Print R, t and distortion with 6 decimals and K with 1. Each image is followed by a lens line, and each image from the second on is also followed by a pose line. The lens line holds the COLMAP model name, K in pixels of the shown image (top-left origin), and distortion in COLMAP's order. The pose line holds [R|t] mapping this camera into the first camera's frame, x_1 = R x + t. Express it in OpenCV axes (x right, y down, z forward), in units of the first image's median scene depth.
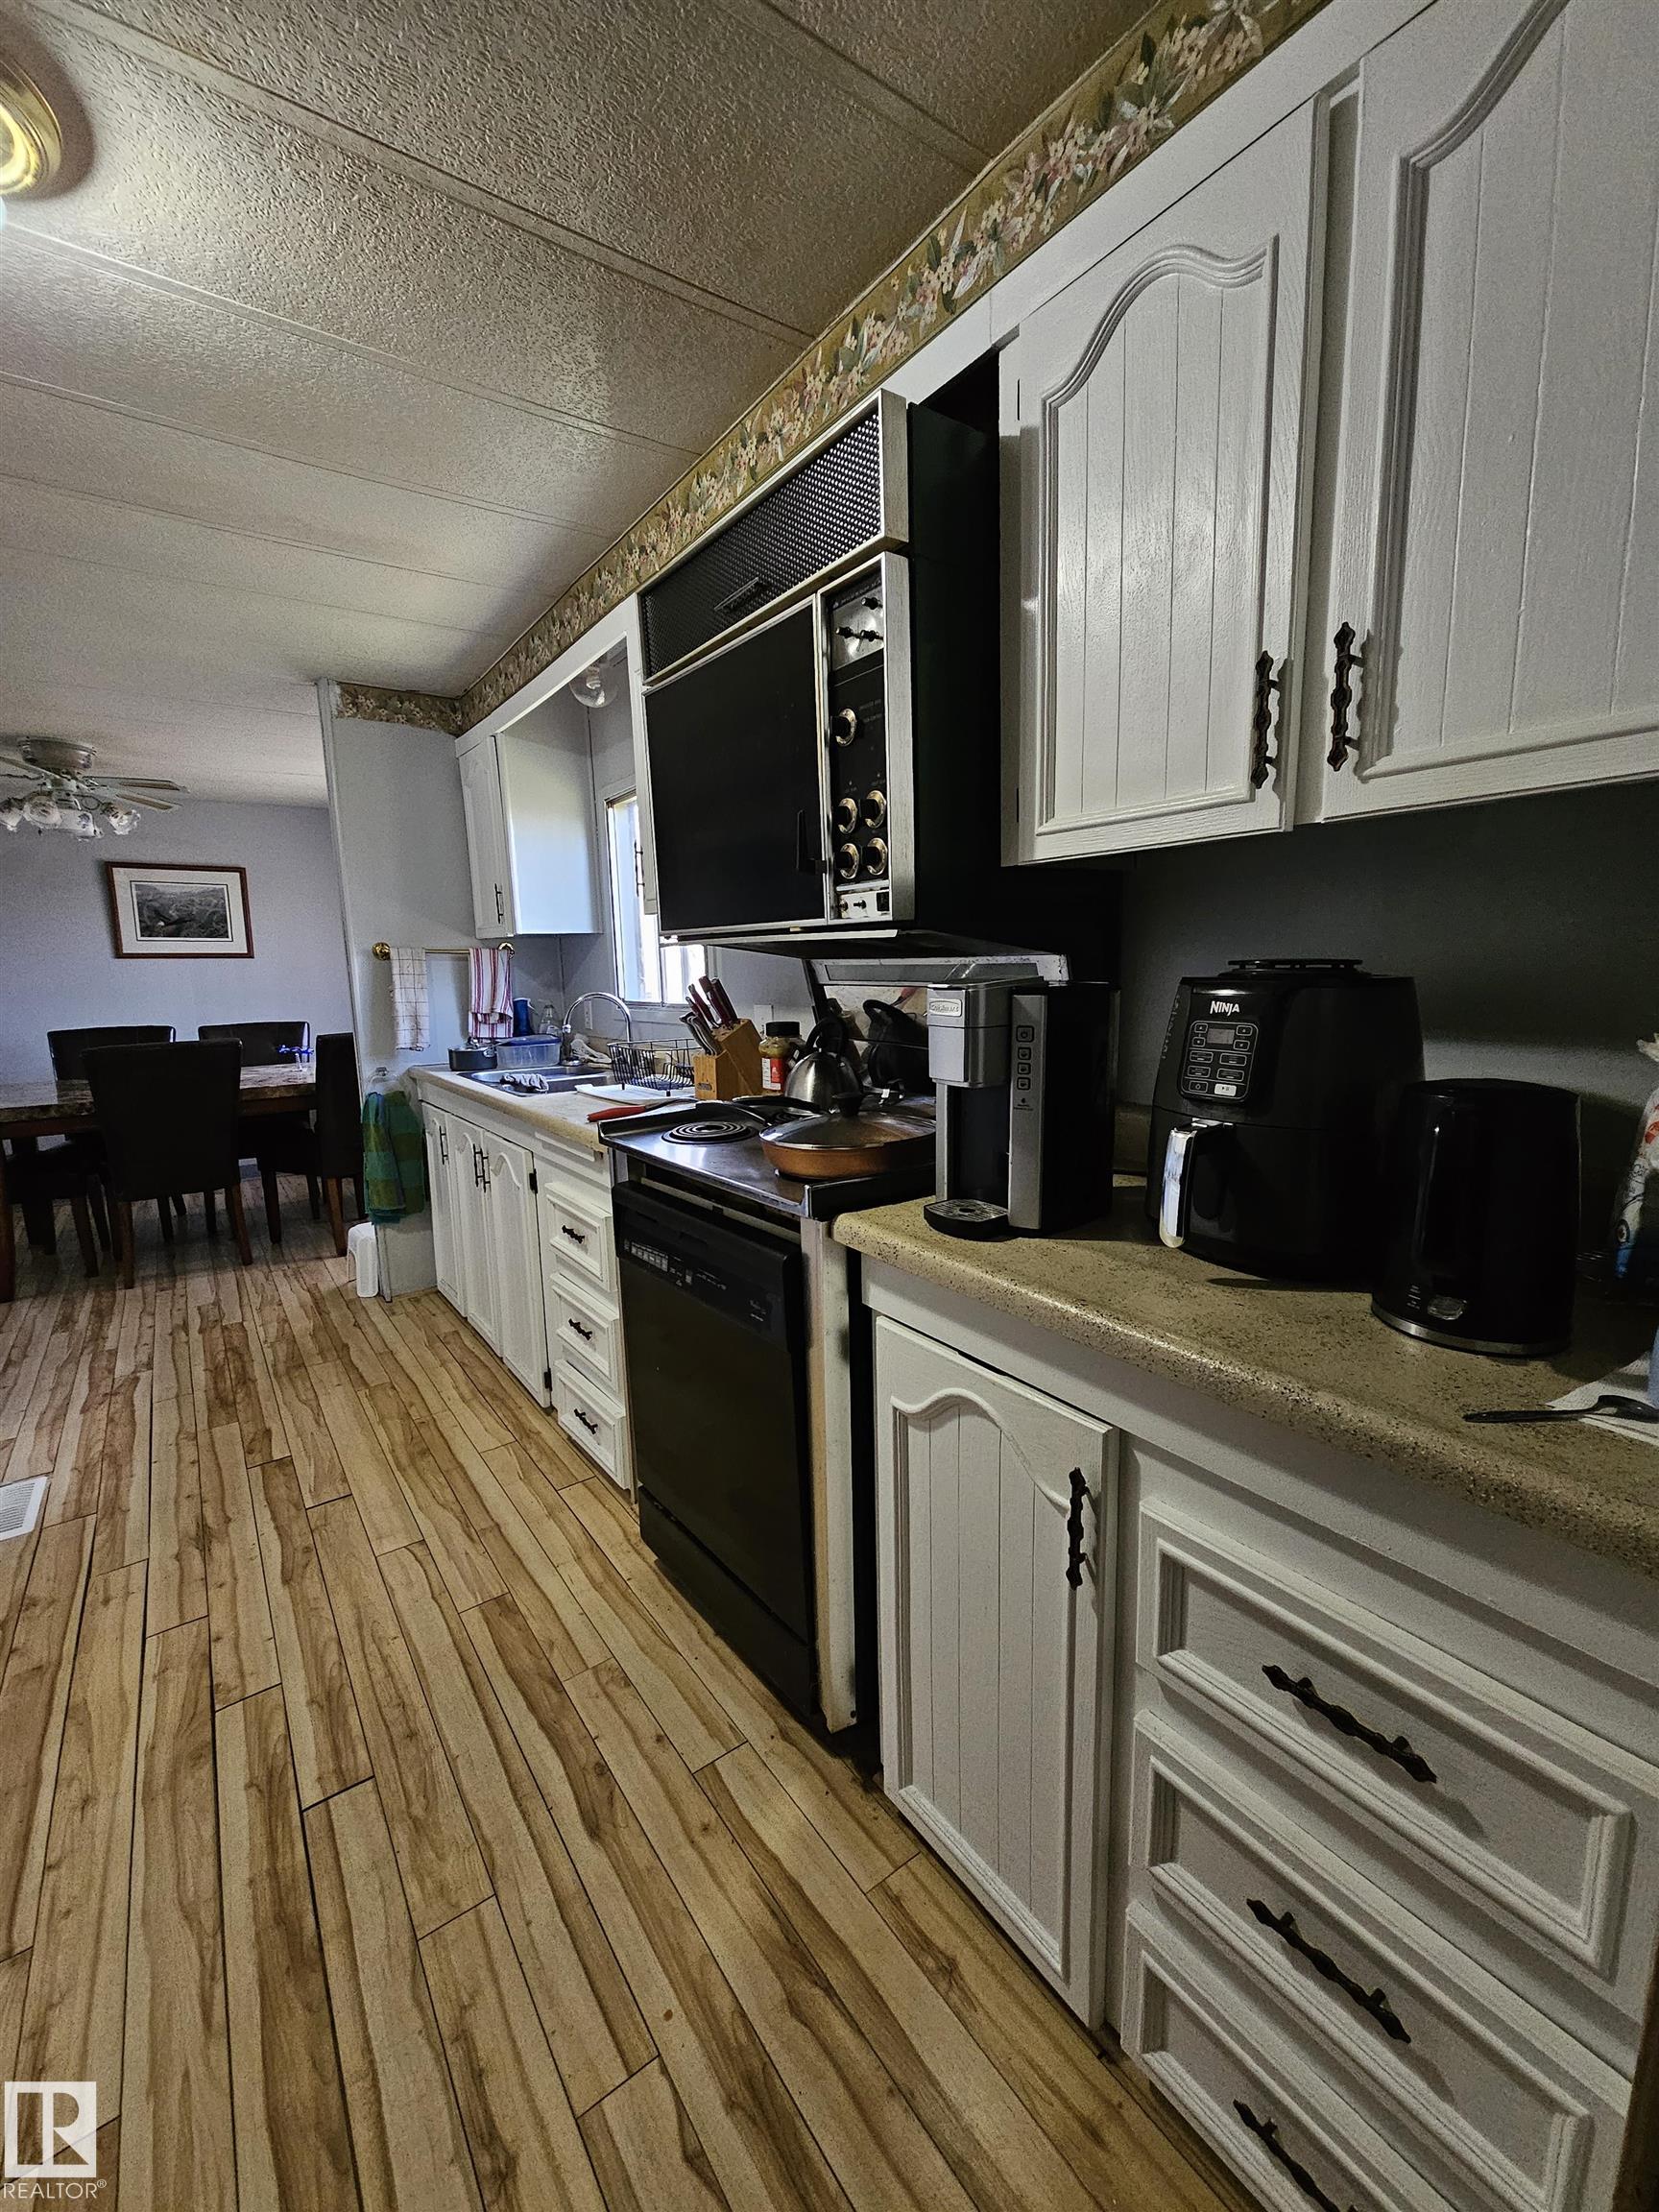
lens RADIAL K [[905.3, 0, 835.8], [0, 905.3, 1104.0], [0, 0, 1]] dist [-0.000699, -0.000376]
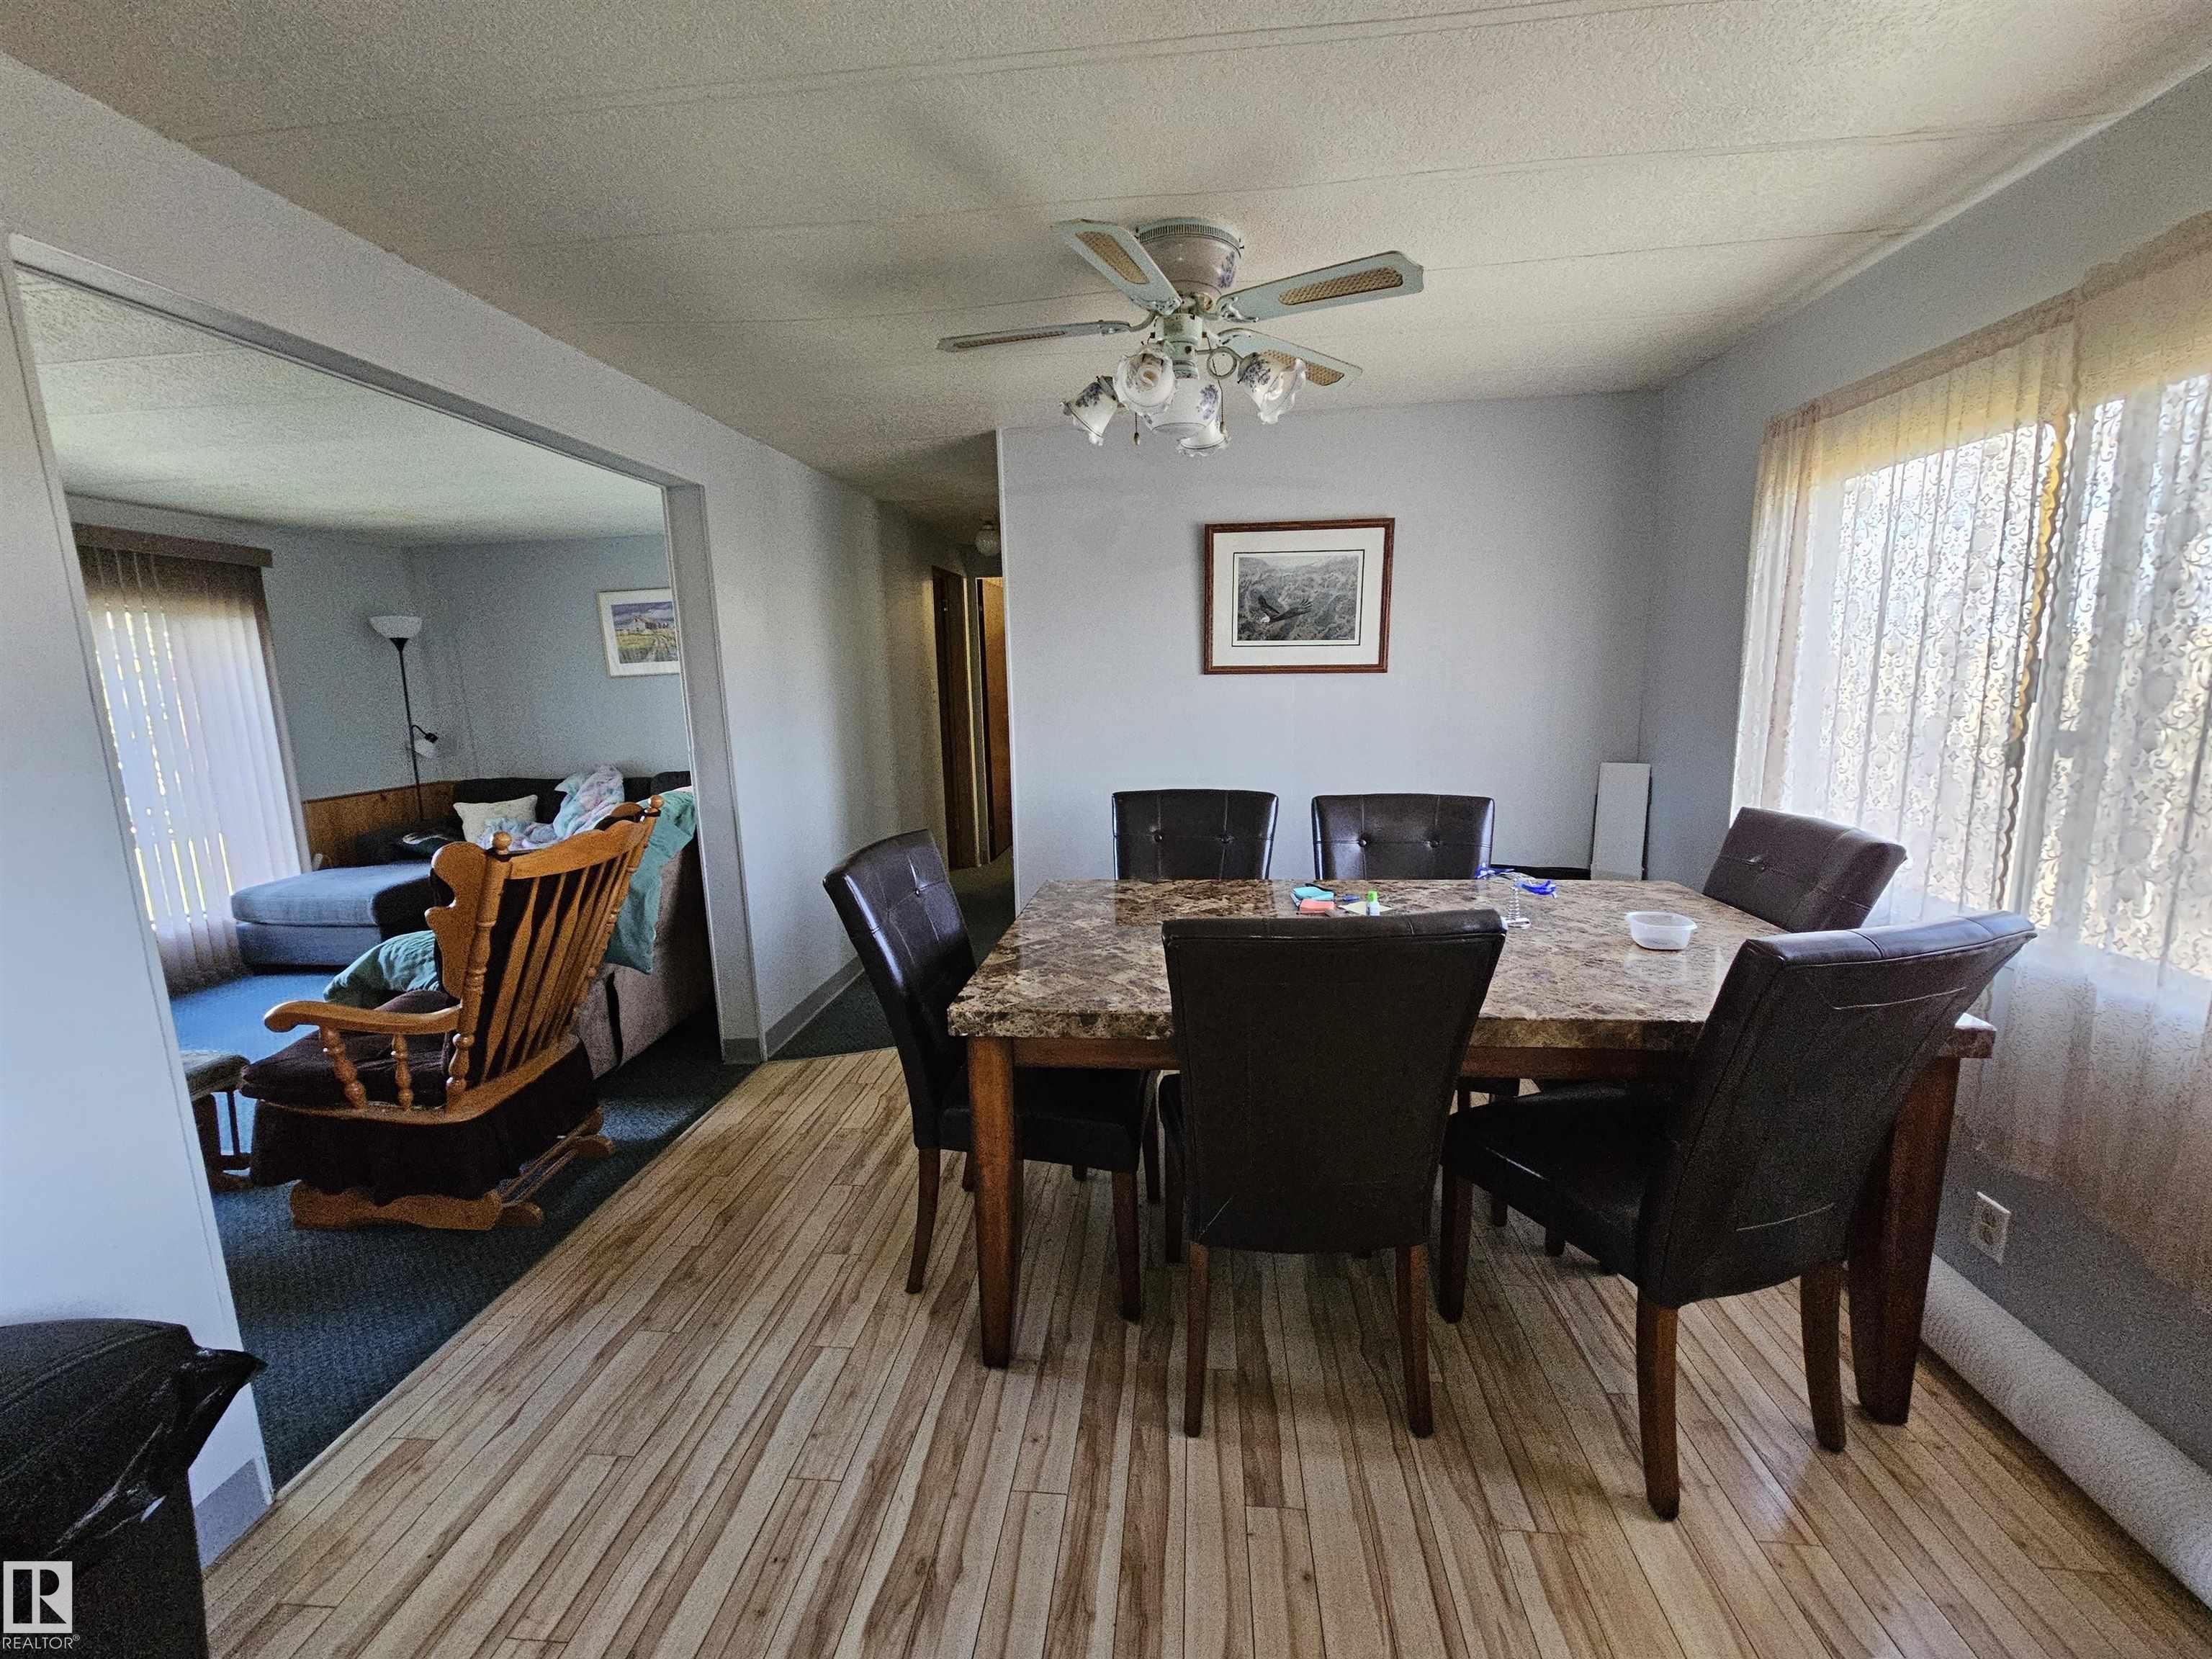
lens RADIAL K [[909.4, 0, 1106.0], [0, 909.4, 829.5], [0, 0, 1]] dist [0.000646, -0.000163]
pose [[0.745962, 0.113664, -0.656217, -0.711236], [-0.094512, 0.993423, 0.064634, -0.151127], [0.659248, 0.013806, 0.751799, 0.812093]]
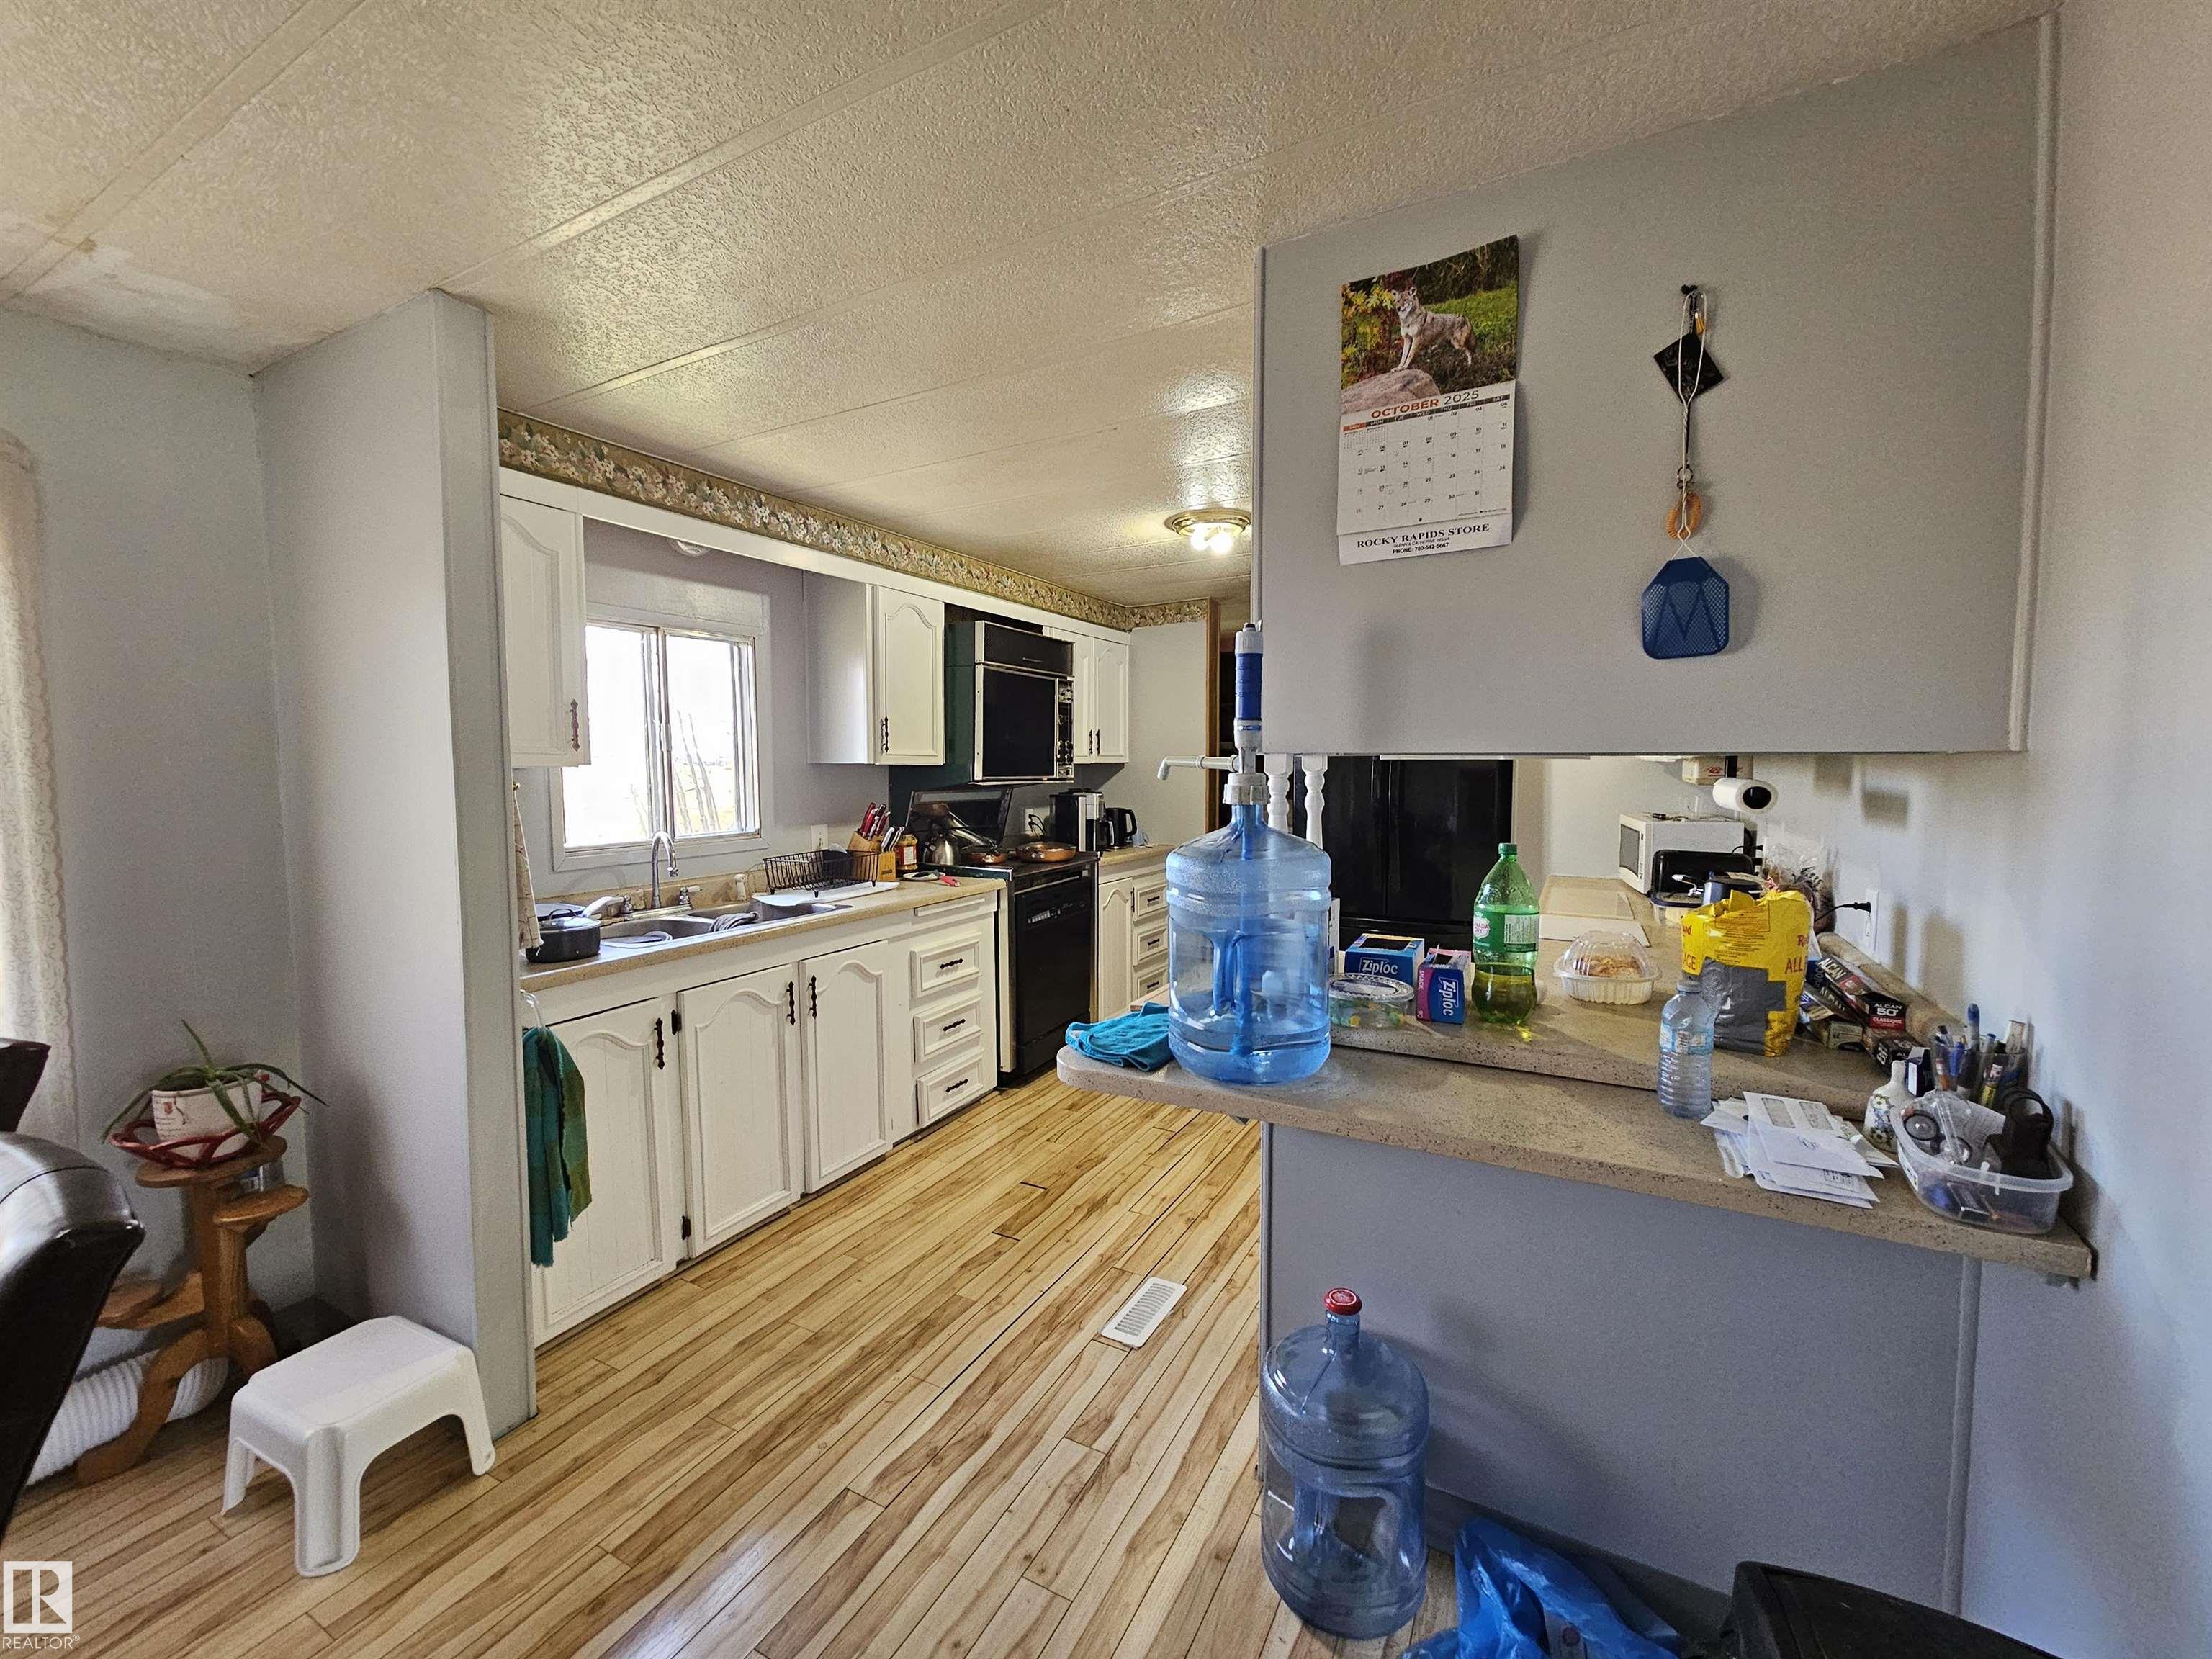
lens RADIAL K [[899.8, 0, 1104.3], [0, 899.8, 830.2], [0, 0, 1]] dist [0.001163, -0.000944]
pose [[-0.429234, -0.037363, 0.902420, -1.358541], [0.158519, 0.980519, 0.115996, -0.168246], [-0.889174, 0.192840, -0.414949, 1.026400]]
